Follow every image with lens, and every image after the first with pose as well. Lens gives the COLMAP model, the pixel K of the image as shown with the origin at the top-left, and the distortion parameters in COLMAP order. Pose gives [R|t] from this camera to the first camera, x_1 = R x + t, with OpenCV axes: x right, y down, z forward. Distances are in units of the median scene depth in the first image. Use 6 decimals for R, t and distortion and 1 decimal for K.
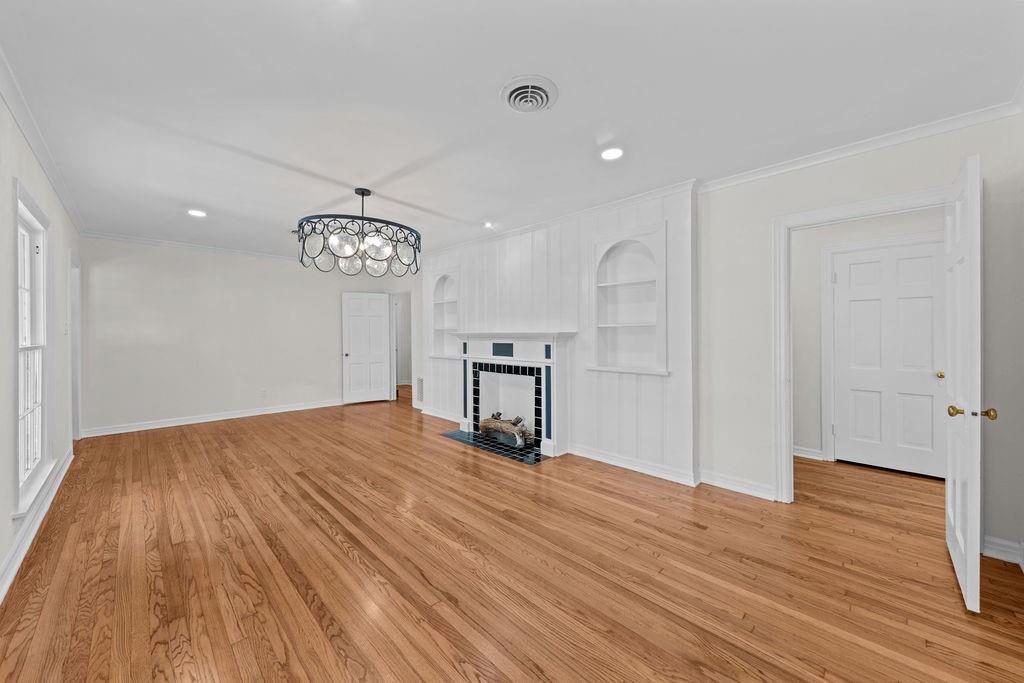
lens RADIAL K [[376.2, 0, 513.5], [0, 376.2, 333.2], [0, 0, 1]] dist [0.003061, -0.000369]
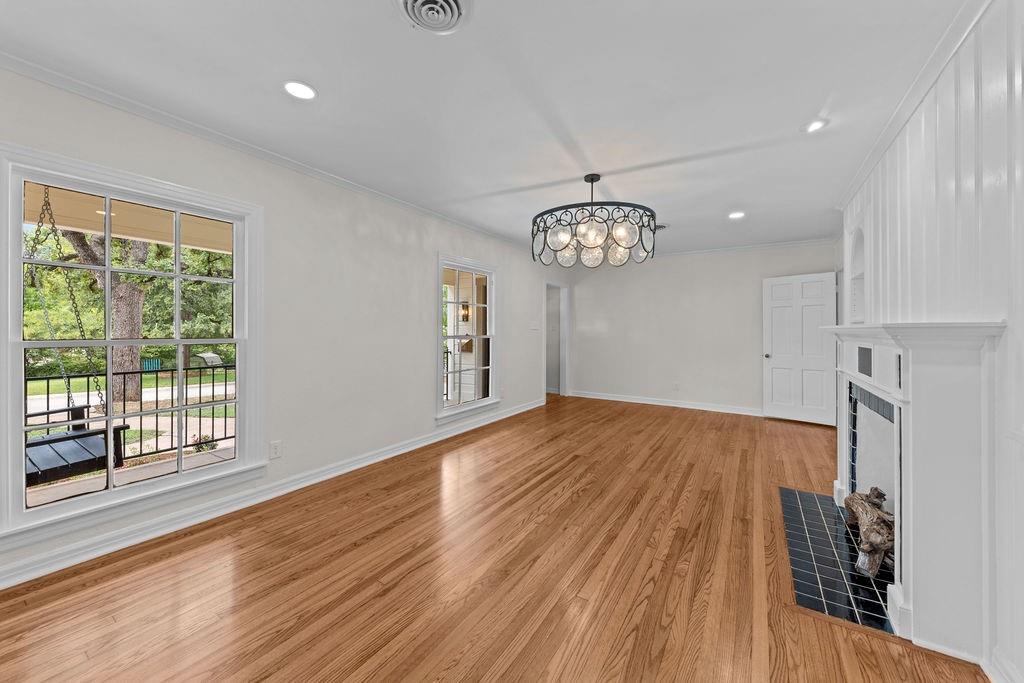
lens RADIAL K [[376.2, 0, 513.5], [0, 376.2, 333.2], [0, 0, 1]] dist [0.003061, -0.000369]
pose [[0.213753, 0.007509, -0.976859, 0.590356], [-0.001195, 0.999972, 0.007425, 0.006780], [0.976887, -0.000420, 0.213755, 0.746299]]
